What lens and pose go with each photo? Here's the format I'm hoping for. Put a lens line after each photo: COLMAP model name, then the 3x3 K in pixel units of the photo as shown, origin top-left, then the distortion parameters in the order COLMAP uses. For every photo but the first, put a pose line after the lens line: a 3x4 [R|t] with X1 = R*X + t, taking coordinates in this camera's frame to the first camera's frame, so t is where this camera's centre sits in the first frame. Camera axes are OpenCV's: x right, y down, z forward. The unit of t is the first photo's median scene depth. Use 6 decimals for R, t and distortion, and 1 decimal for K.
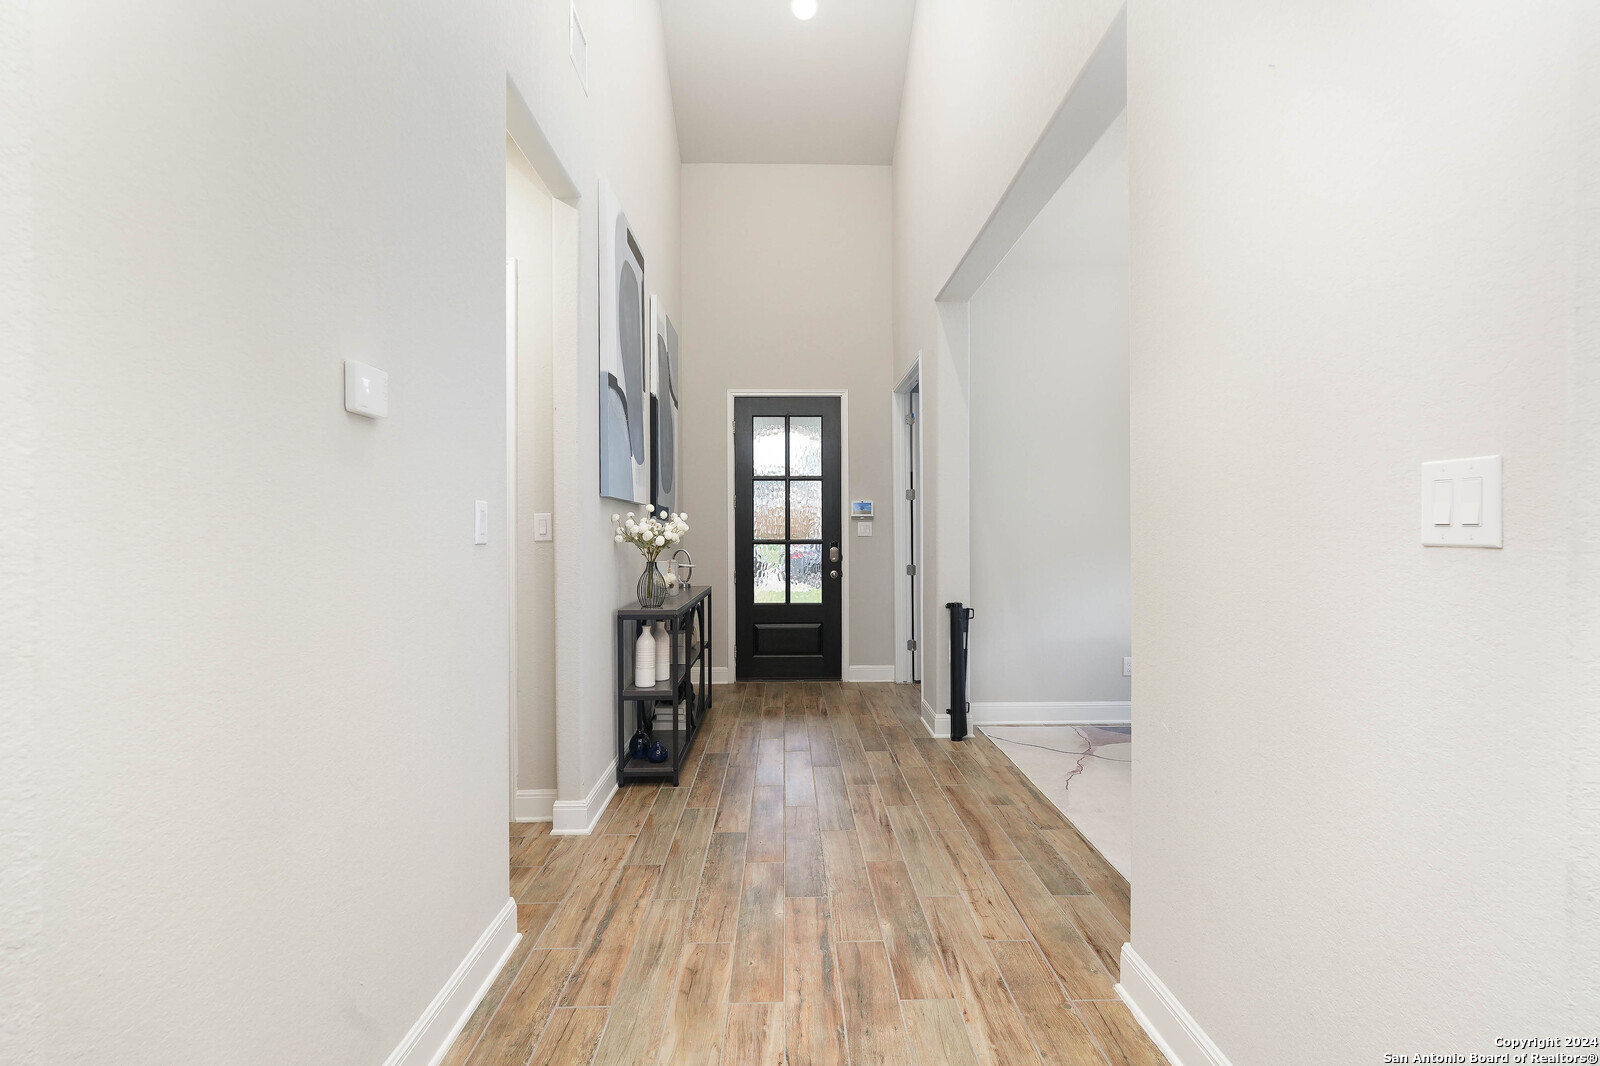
lens RADIAL K [[802.1, 0, 796.1], [0, 802.1, 531.7], [0, 0, 1]] dist [-0.000787, 0.000019]
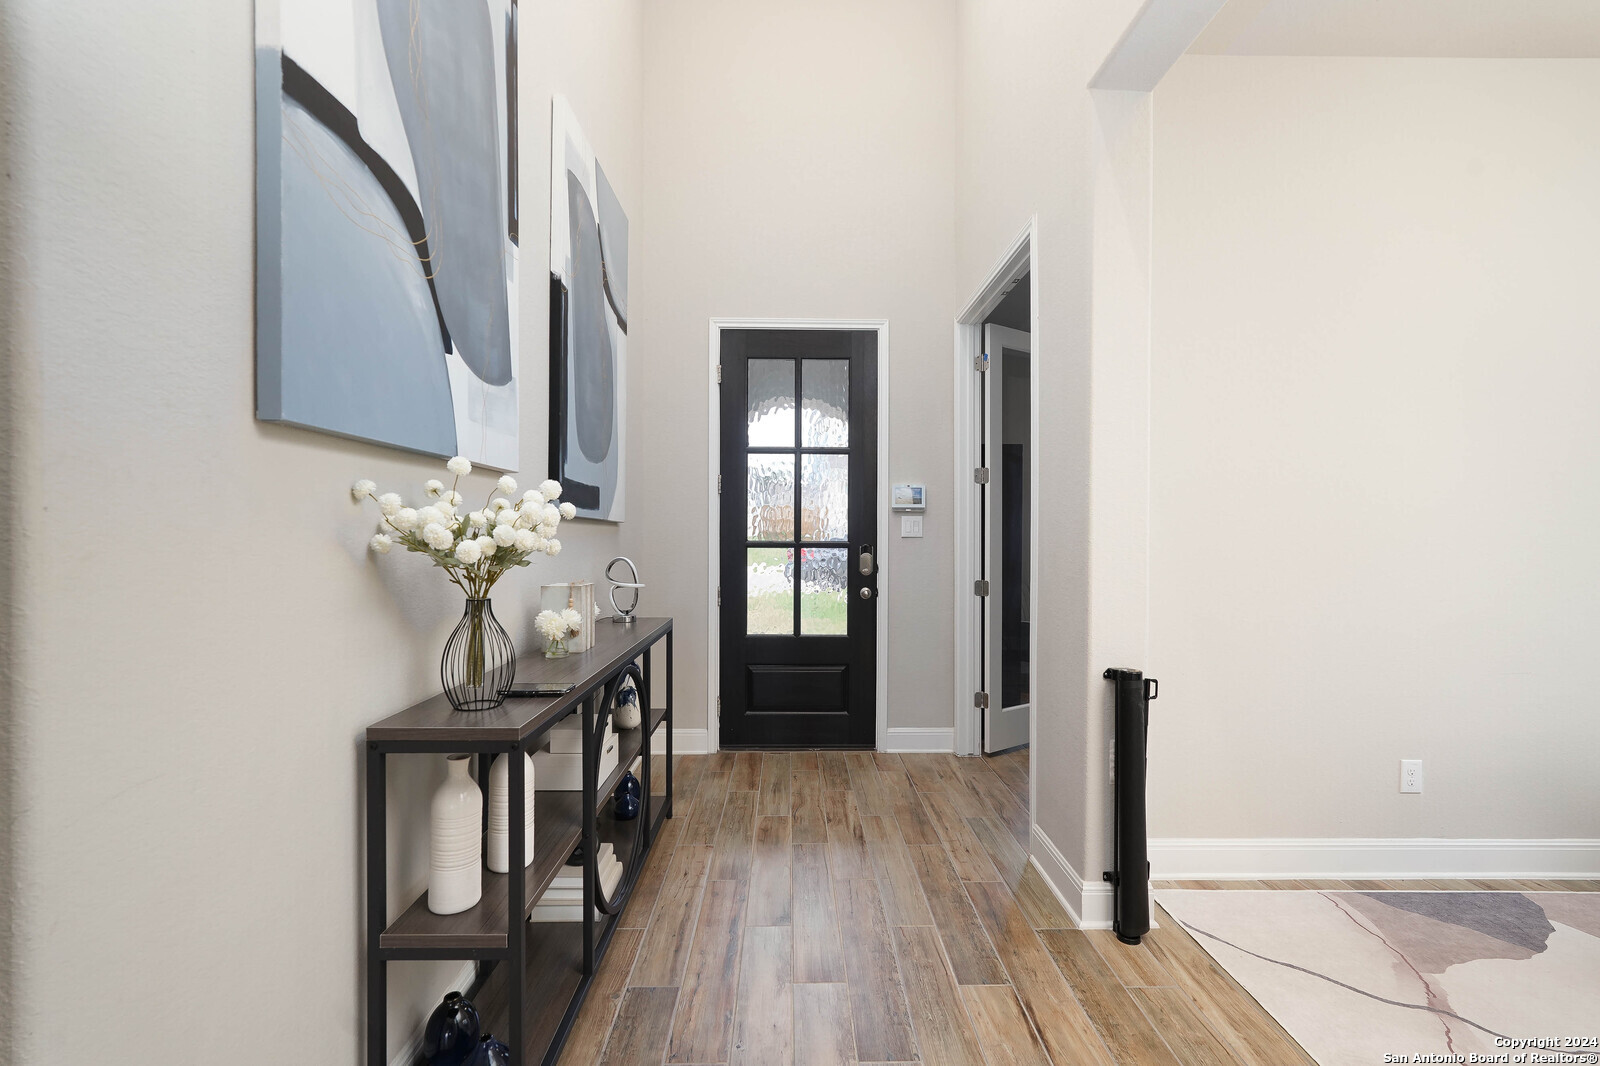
lens RADIAL K [[696.5, 0, 804.2], [0, 696.5, 529.9], [0, 0, 1]] dist [-0.010103, 0.000820]
pose [[0.999956, 0.007397, 0.005708, -0.008869], [-0.007399, 0.999973, 0.000280, -0.000018], [-0.005706, -0.000323, 0.999984, 0.439429]]
